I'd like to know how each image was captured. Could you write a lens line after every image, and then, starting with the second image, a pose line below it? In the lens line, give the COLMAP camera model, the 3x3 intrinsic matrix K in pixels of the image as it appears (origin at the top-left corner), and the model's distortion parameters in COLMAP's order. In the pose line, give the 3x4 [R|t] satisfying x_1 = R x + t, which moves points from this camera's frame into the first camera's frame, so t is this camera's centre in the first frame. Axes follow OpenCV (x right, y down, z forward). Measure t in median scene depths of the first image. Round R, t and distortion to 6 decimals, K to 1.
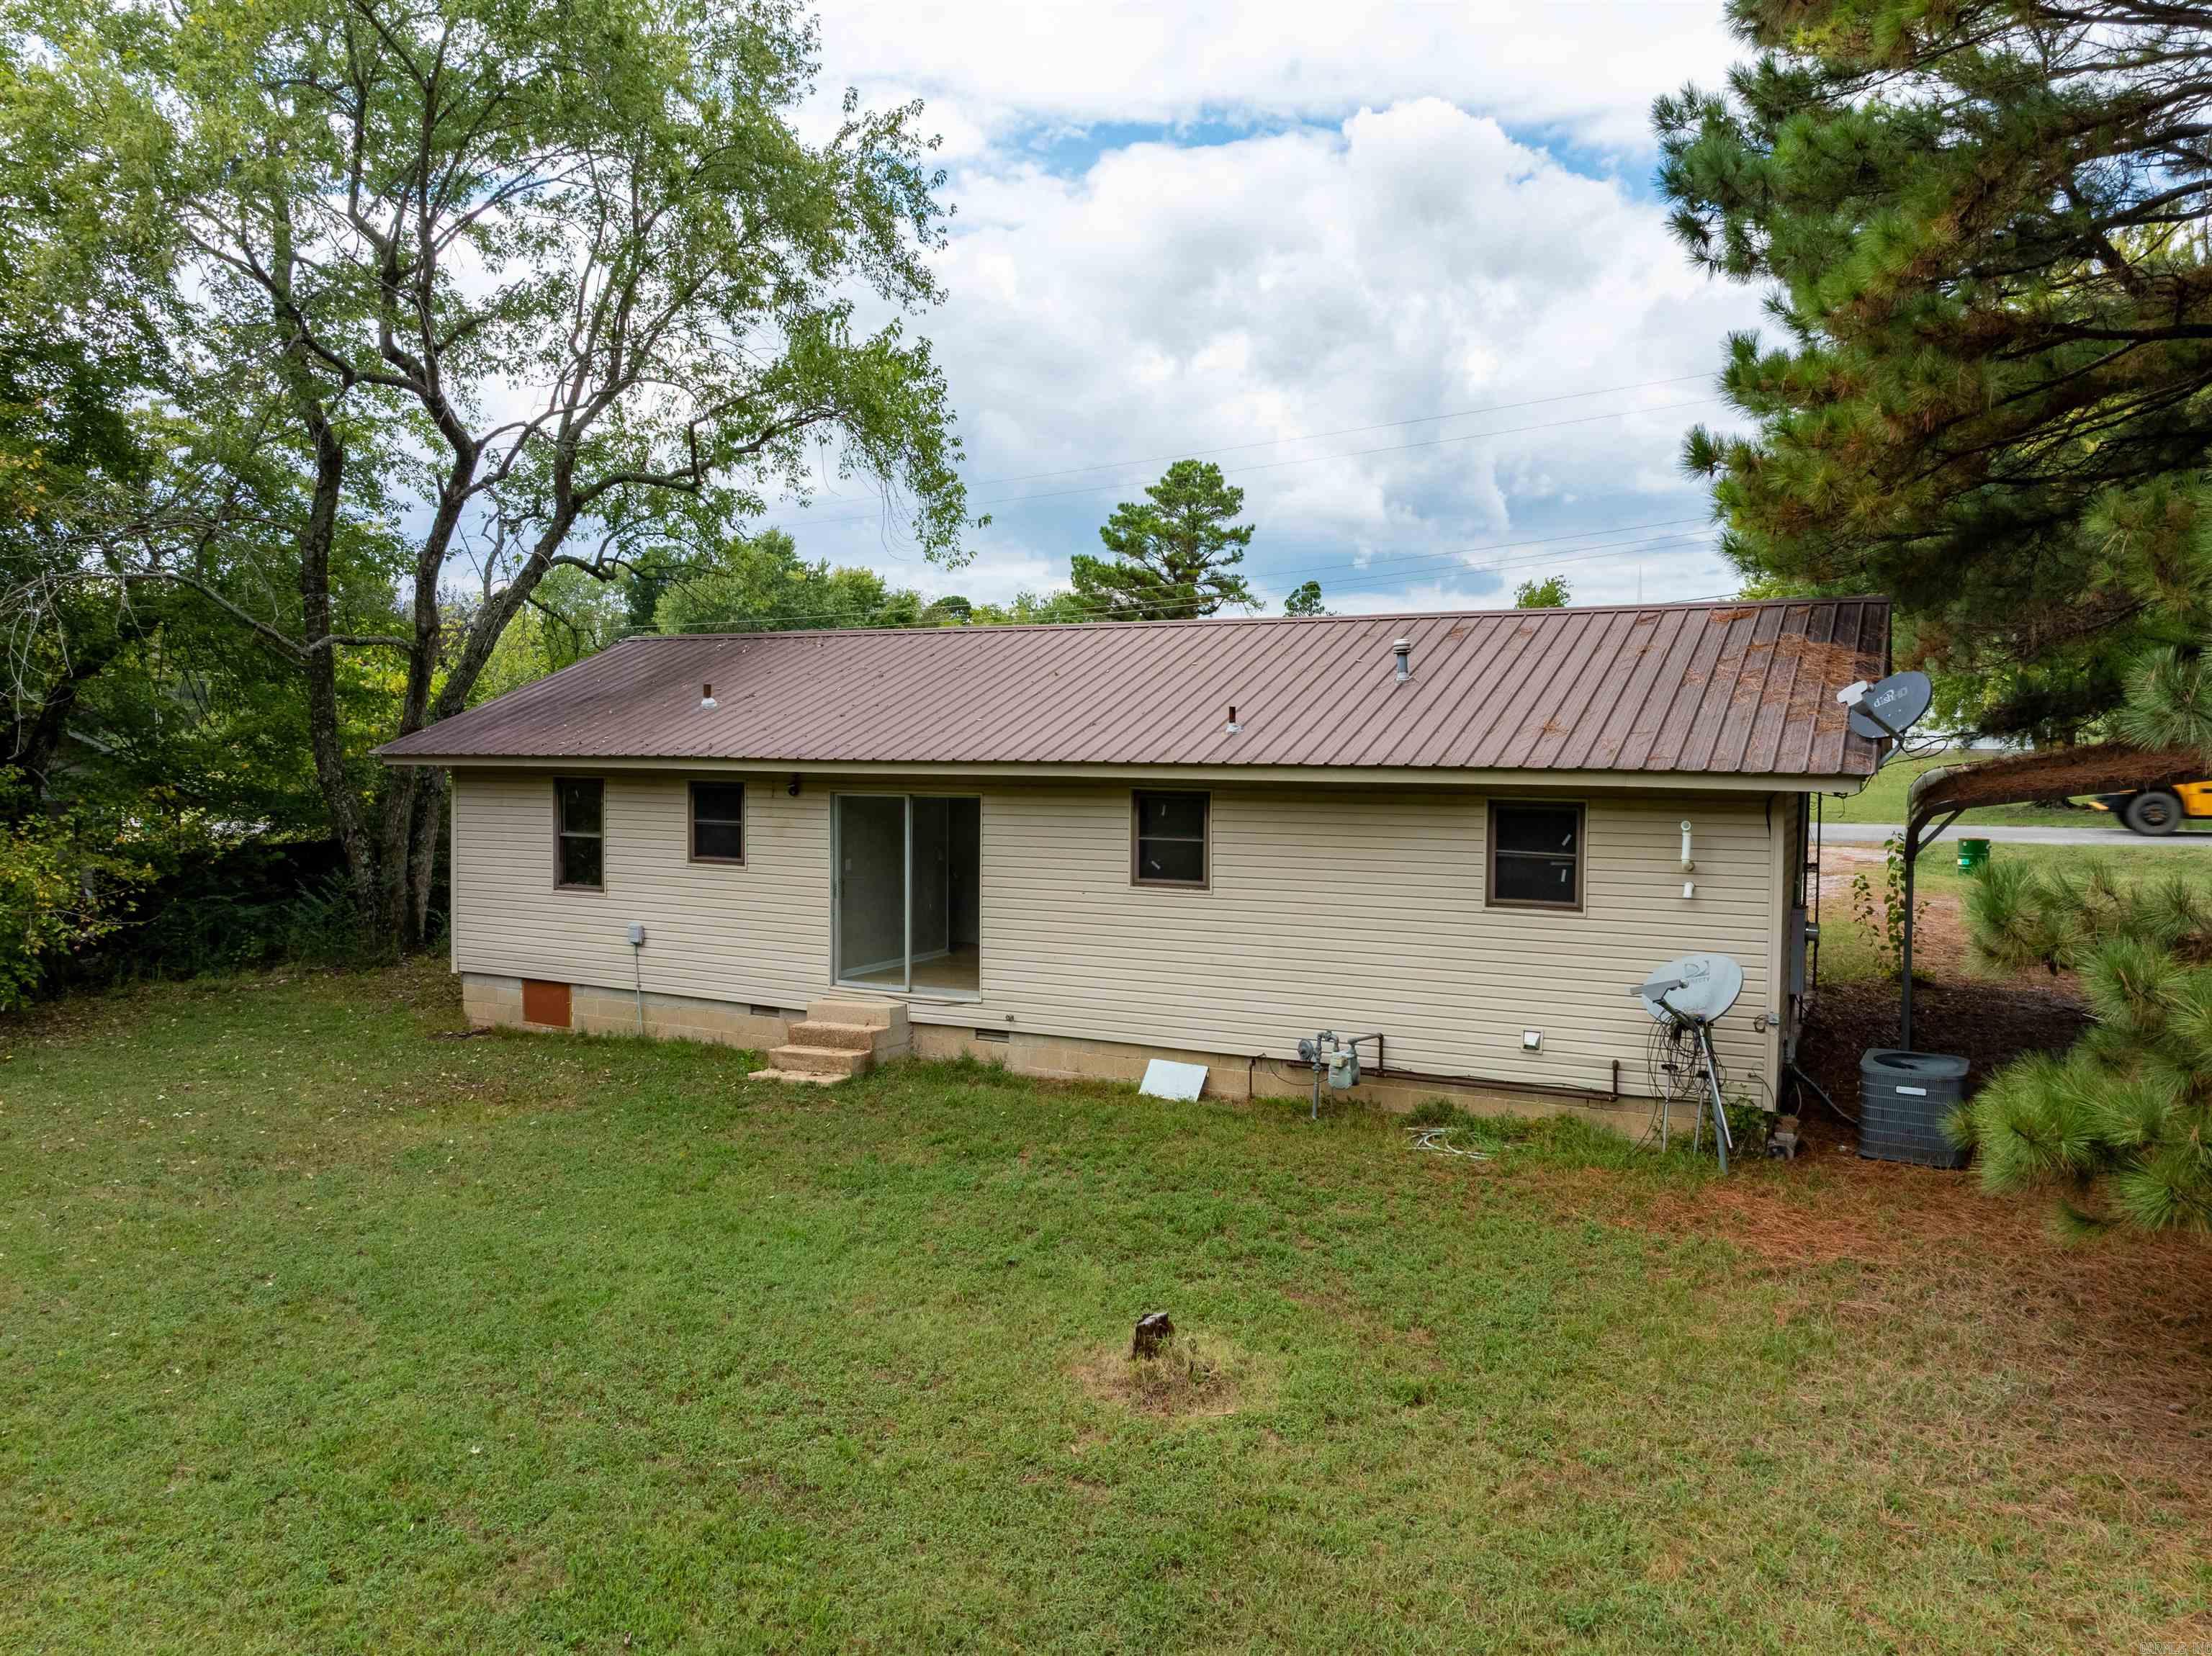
lens RADIAL K [[1549.8, 0, 1088.7], [0, 1549.8, 826.6], [0, 0, 1]] dist [-0.007179, -0.003631]
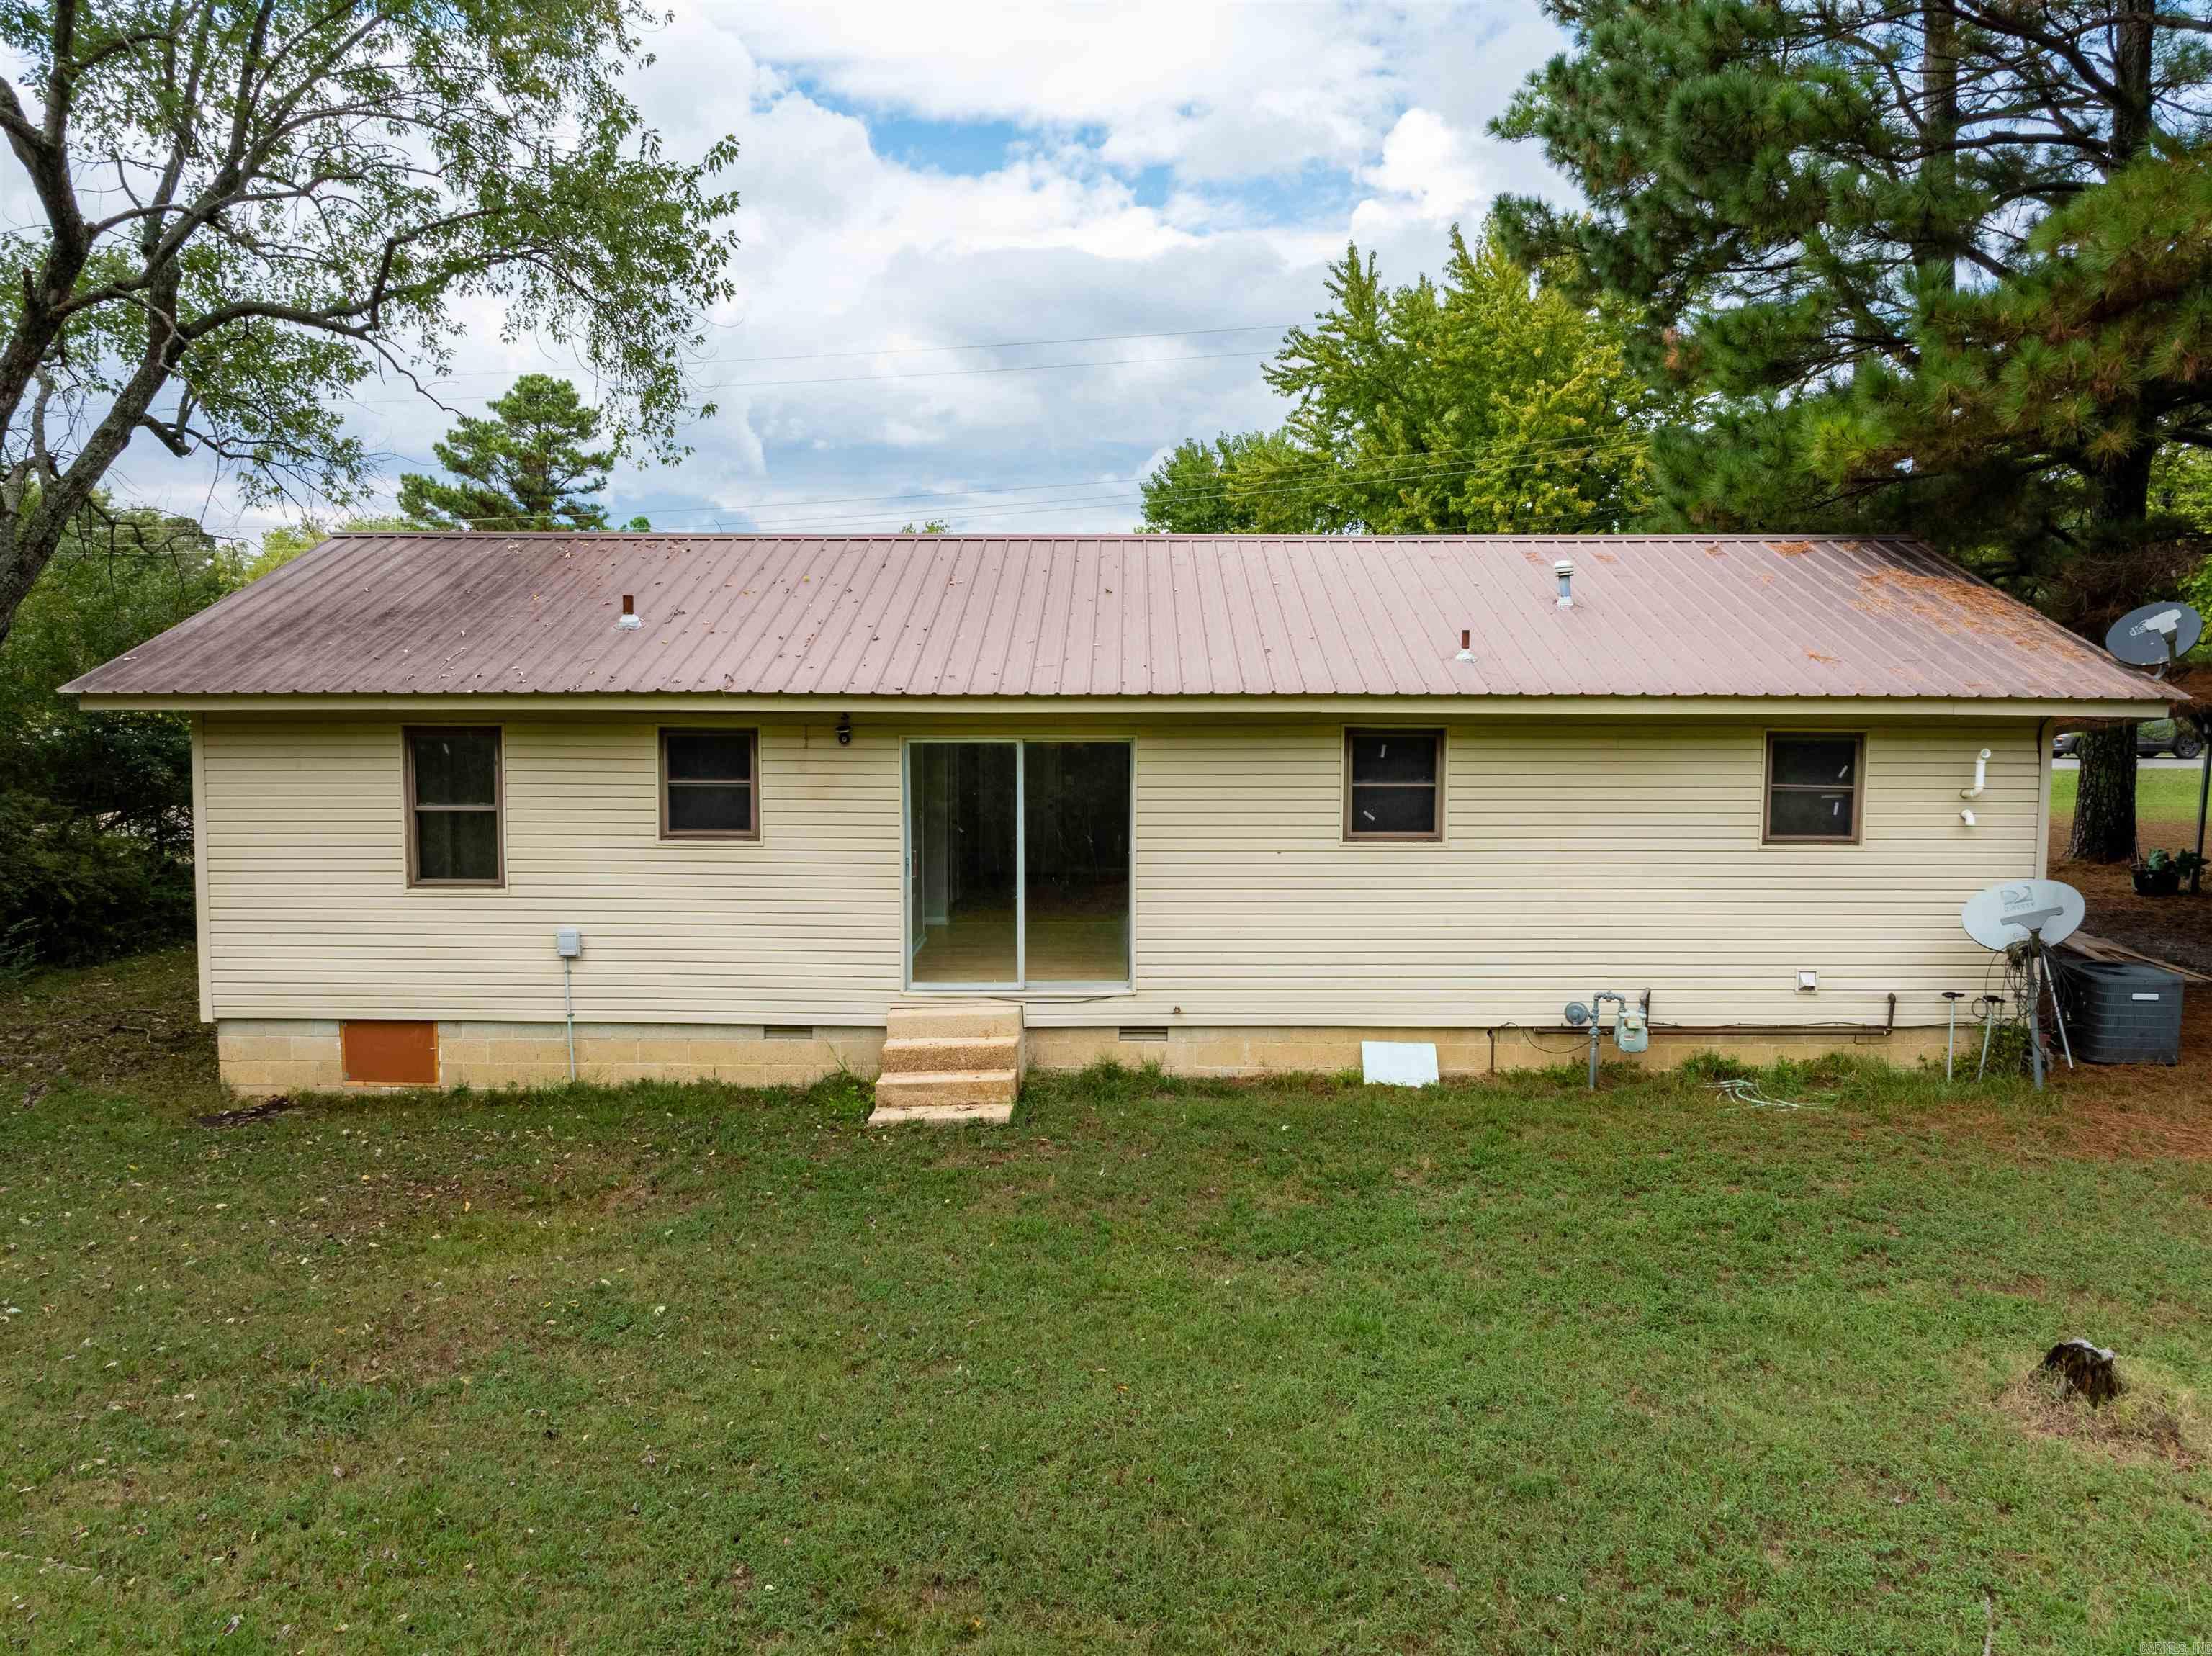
lens RADIAL K [[1549.8, 0, 1108.3], [0, 1549.8, 819.0], [0, 0, 1]] dist [-0.007179, -0.003631]
pose [[0.891457, -0.041470, 0.451203, -0.406778], [0.027769, 0.998931, 0.036947, -0.007597], [-0.452253, -0.020407, 0.891656, 0.262820]]
